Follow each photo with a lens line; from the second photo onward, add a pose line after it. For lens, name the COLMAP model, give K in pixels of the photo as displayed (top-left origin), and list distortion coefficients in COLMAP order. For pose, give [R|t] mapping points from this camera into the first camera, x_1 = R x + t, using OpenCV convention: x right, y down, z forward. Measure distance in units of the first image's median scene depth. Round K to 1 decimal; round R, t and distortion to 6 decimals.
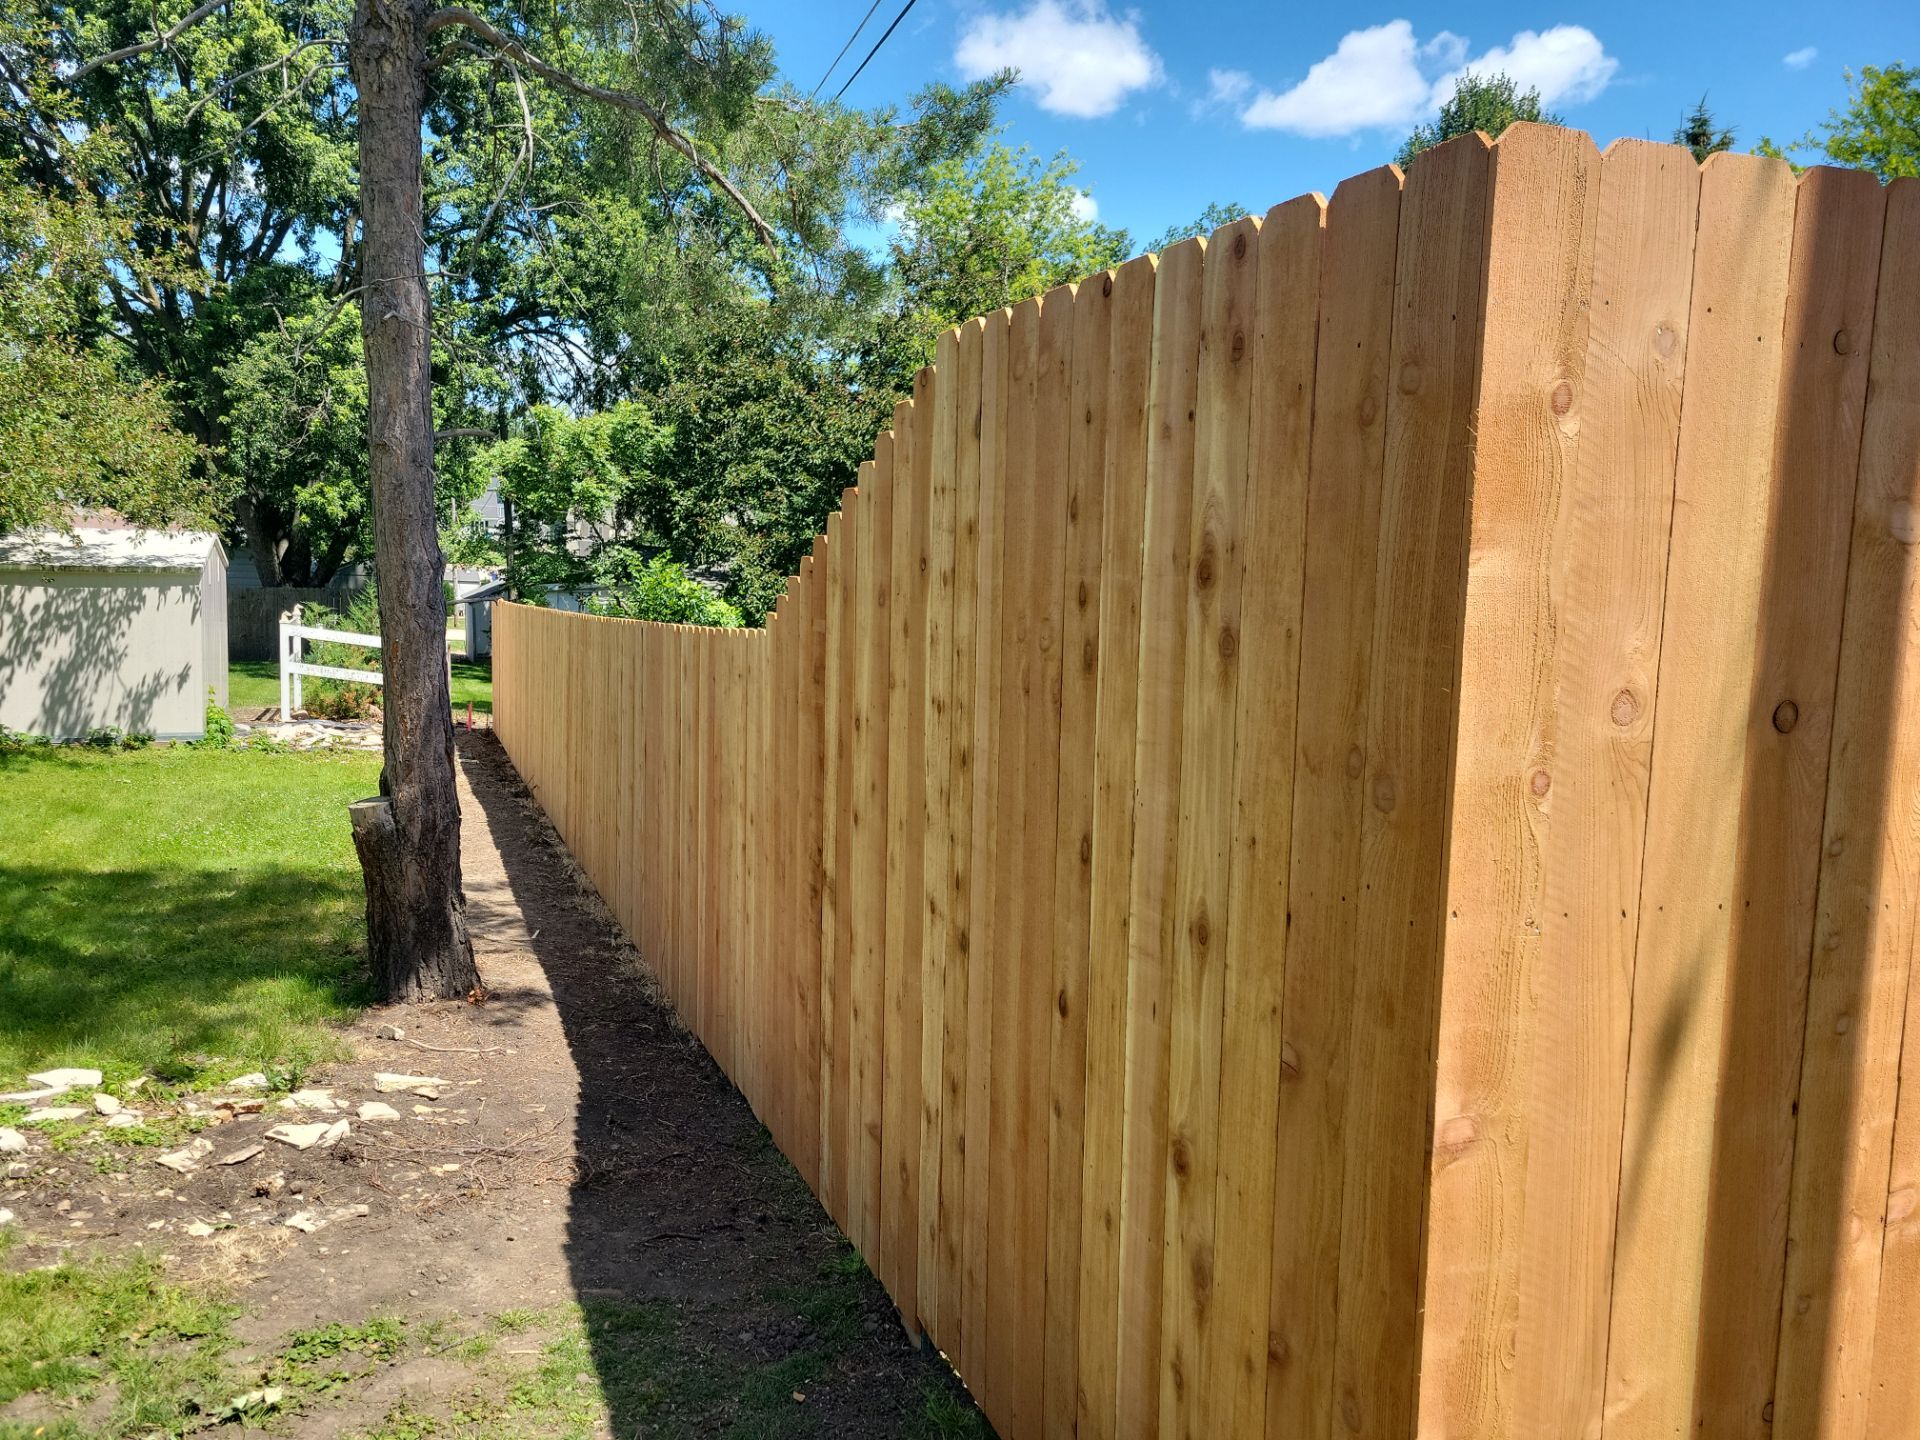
lens RADIAL K [[1446.9, 0, 943.8], [0, 1446.9, 698.4], [0, 0, 1]] dist [0.056094, -0.037135]
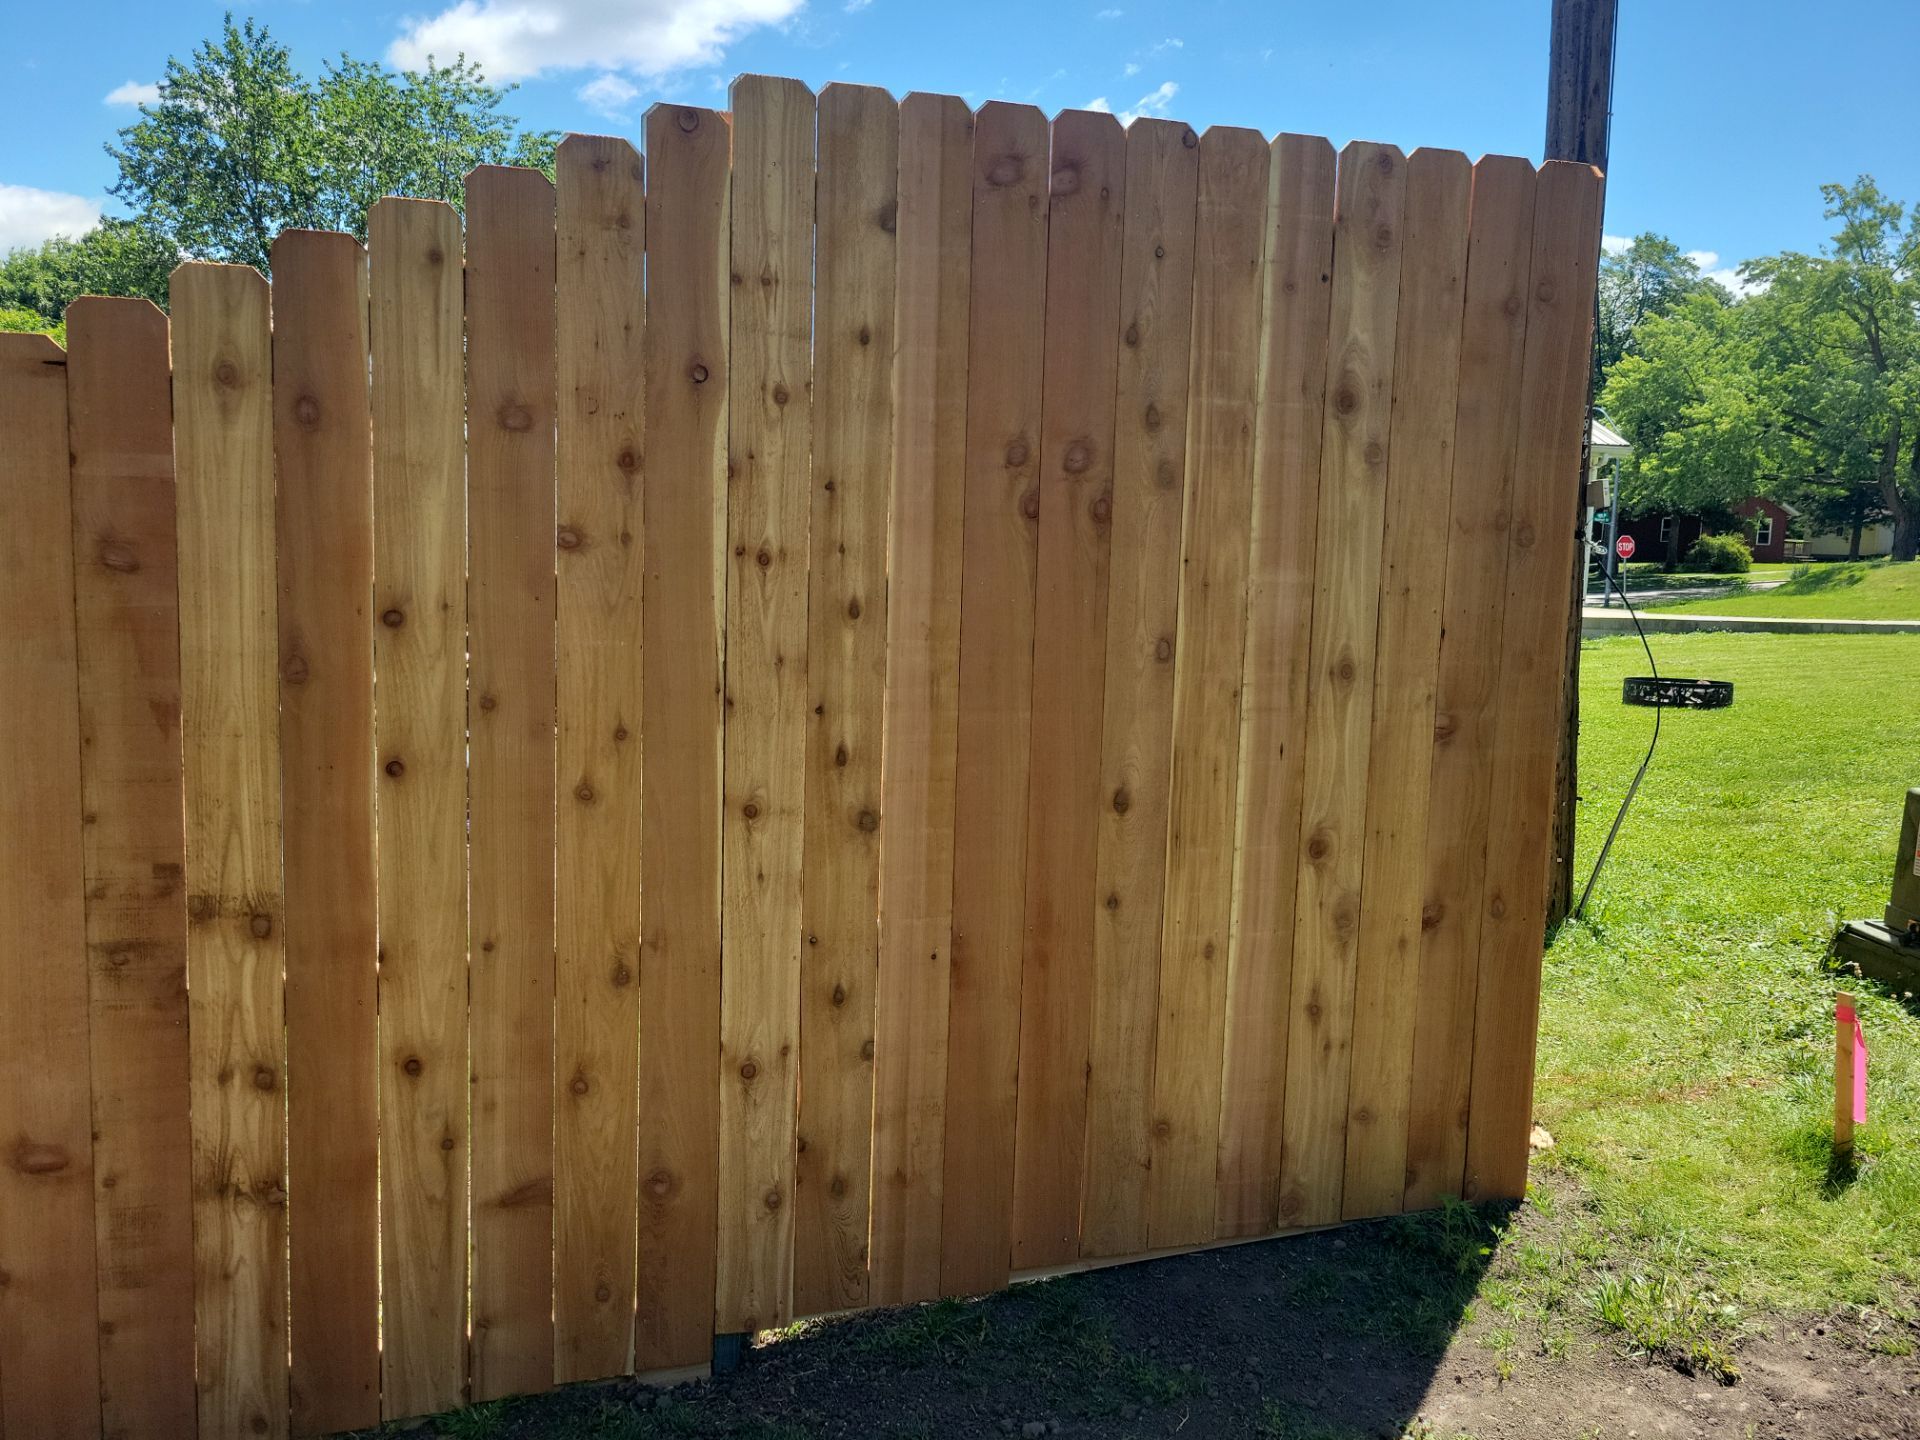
lens RADIAL K [[1472.5, 0, 951.5], [0, 1472.5, 695.7], [0, 0, 1]] dist [0.039864, -0.000880]
pose [[0.073014, -0.135507, 0.988082, -1.320182], [0.079051, 0.988396, 0.129708, -0.025646], [-0.994193, 0.068638, 0.082879, 1.358190]]
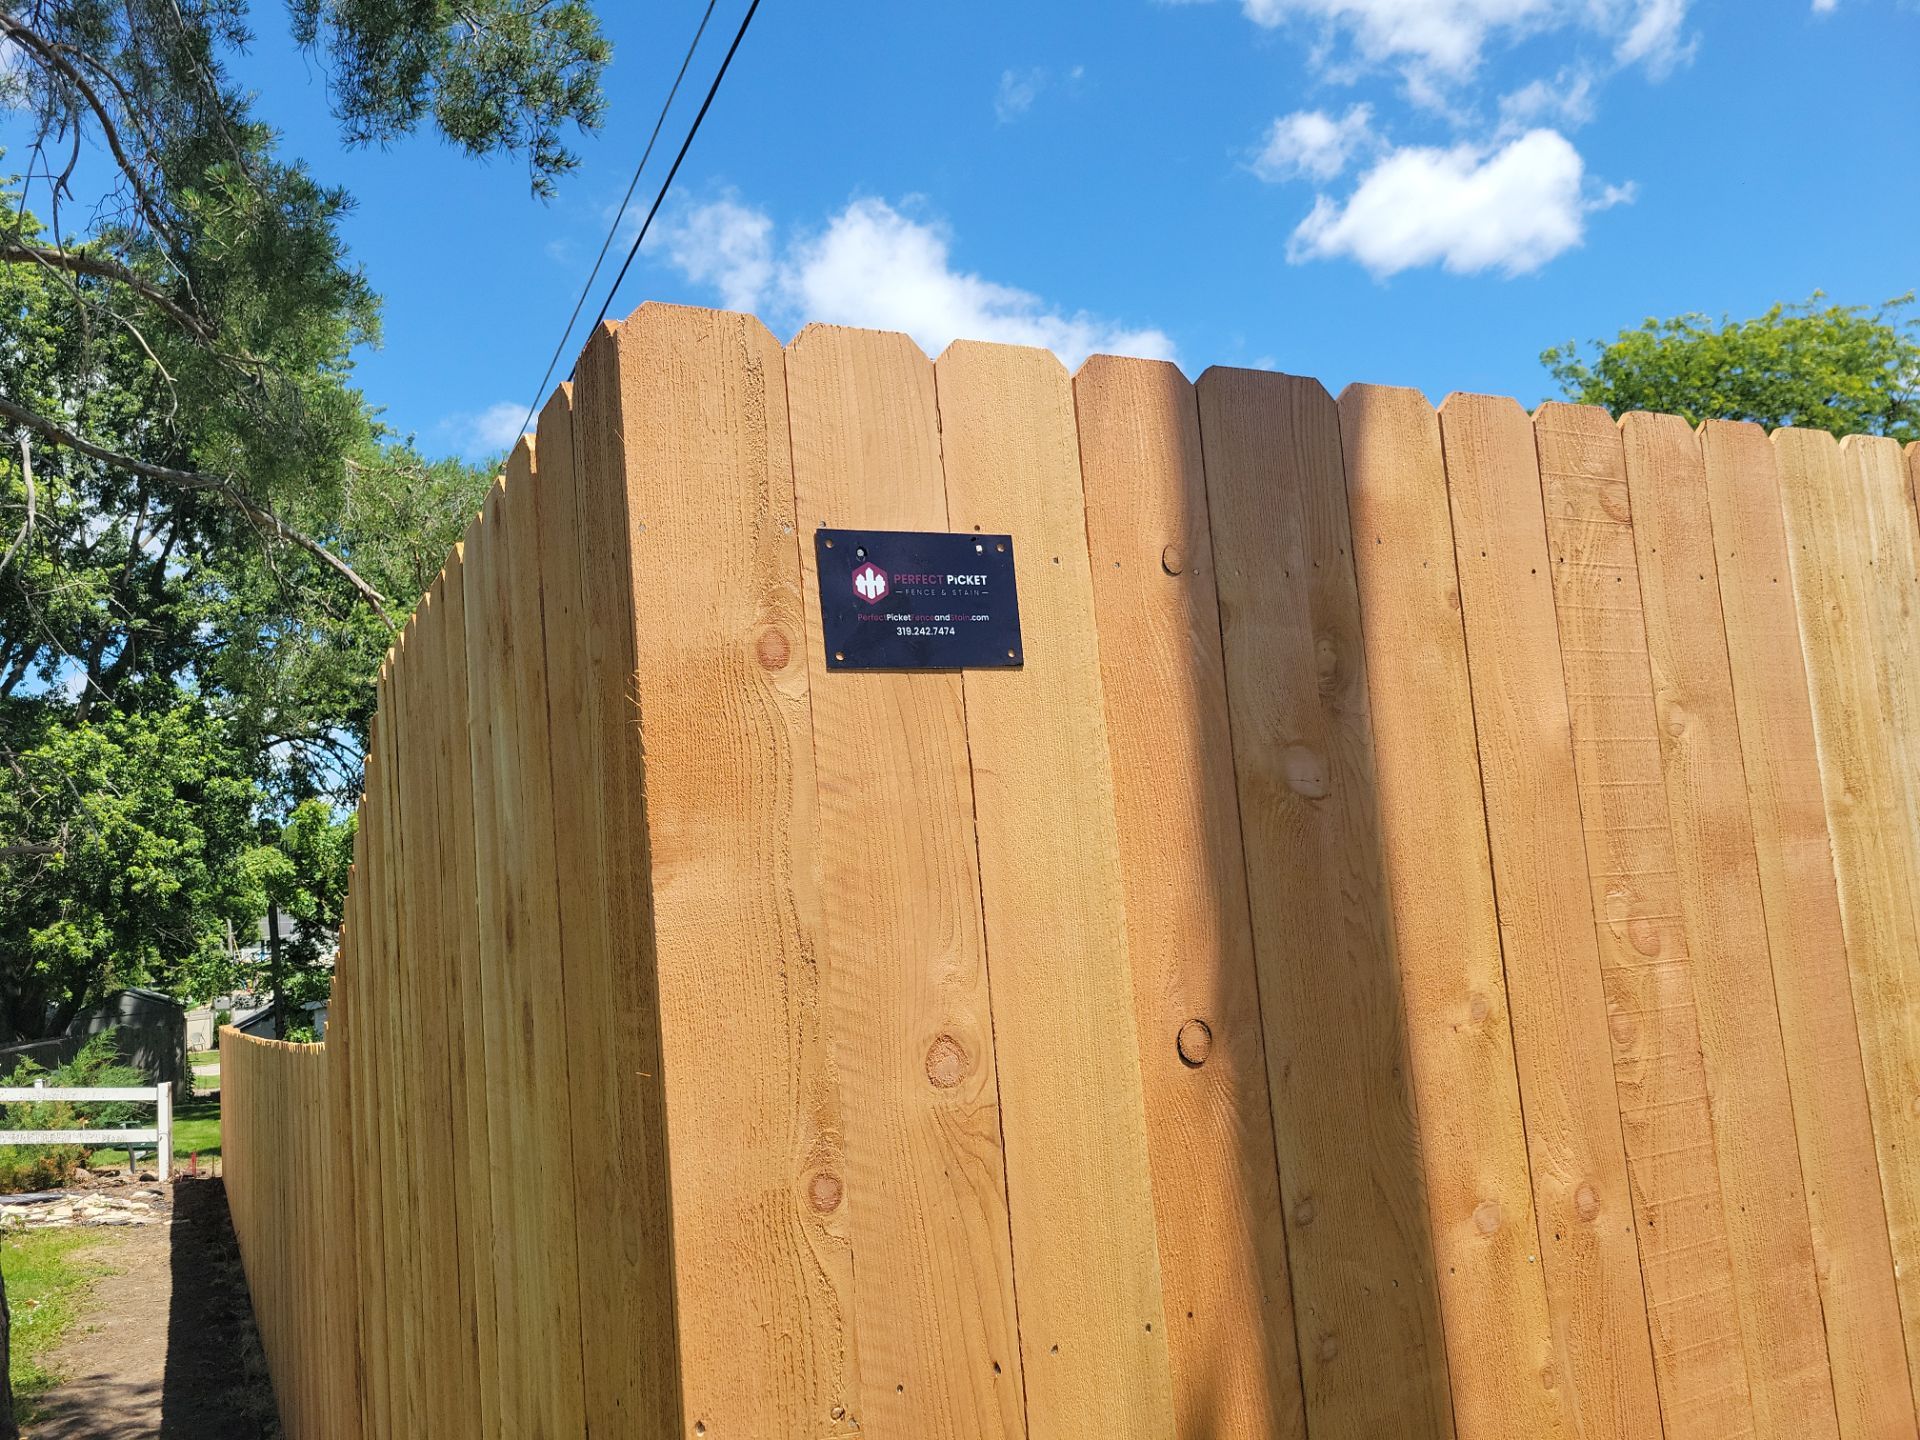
lens RADIAL K [[1451.5, 0, 960.0], [0, 1451.5, 720.0], [0, 0, 1]] dist [0.026022, -0.006437]
pose [[0.986225, -0.096084, 0.134640, 0.340575], [0.123911, 0.968372, -0.216569, -0.000528], [-0.109572, 0.230269, 0.966939, 0.240332]]
